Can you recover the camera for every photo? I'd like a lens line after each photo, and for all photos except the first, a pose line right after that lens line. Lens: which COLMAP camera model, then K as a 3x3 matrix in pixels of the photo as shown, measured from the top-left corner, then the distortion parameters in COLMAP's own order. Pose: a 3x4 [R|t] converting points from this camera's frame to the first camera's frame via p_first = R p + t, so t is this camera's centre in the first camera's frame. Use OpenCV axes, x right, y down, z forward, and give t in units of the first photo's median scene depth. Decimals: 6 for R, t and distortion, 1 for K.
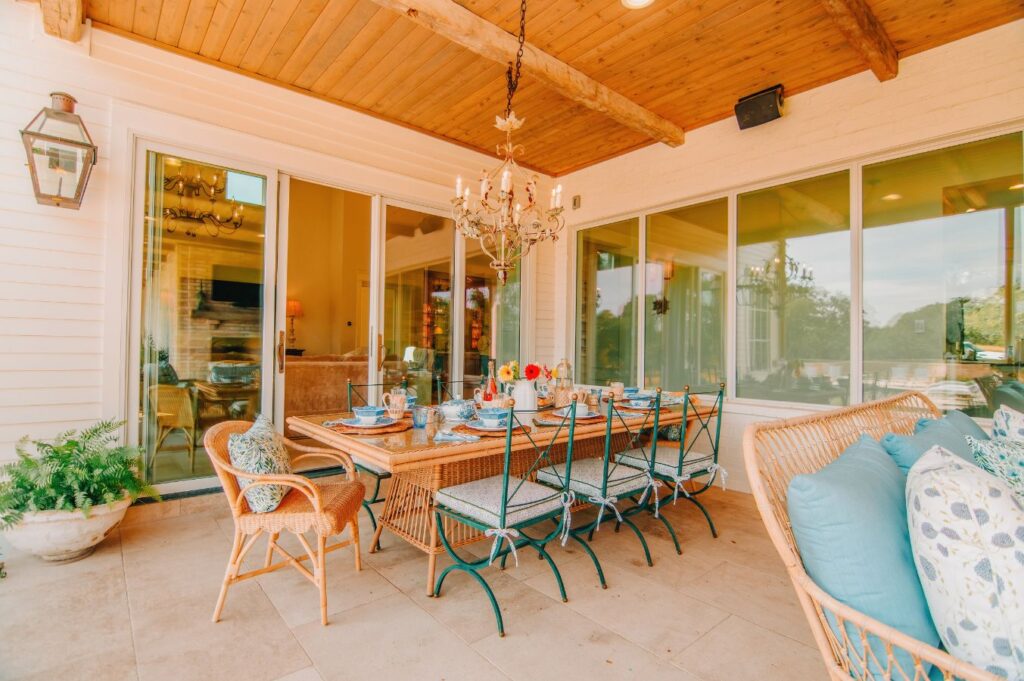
lens RADIAL K [[490.3, 0, 511.3], [0, 490.3, 341.4], [0, 0, 1]] dist [-0.003556, -0.000189]
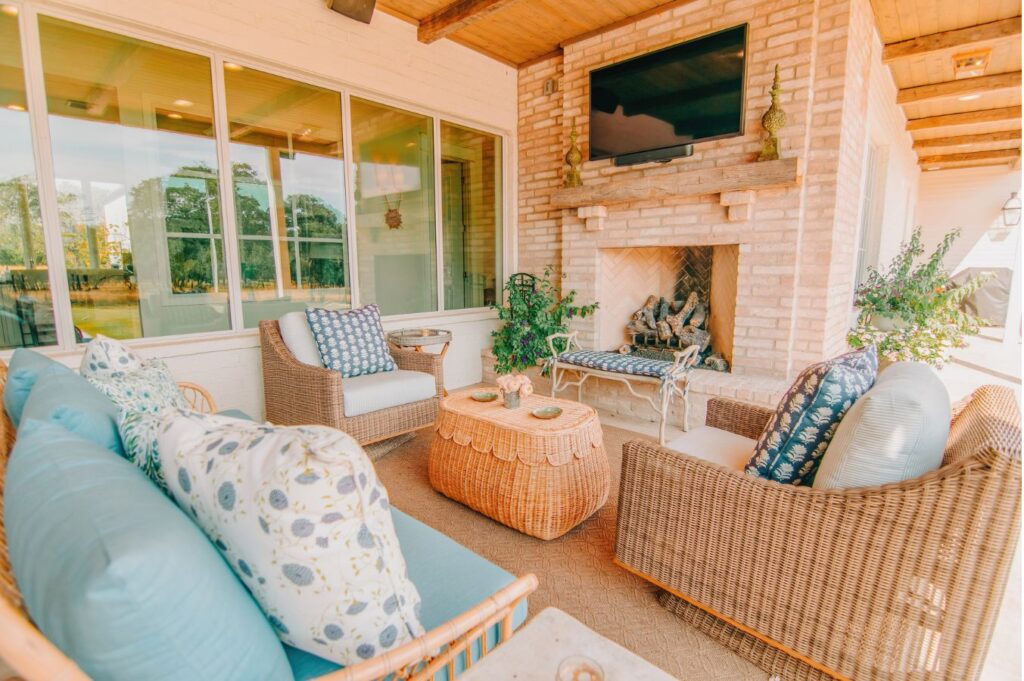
lens RADIAL K [[490.3, 0, 513.0], [0, 490.3, 338.3], [0, 0, 1]] dist [-0.003556, -0.000189]
pose [[-0.111234, -0.158021, 0.981151, 0.071046], [-0.010073, 0.987406, 0.157886, -0.009426], [-0.993743, 0.007679, -0.111425, 0.404596]]
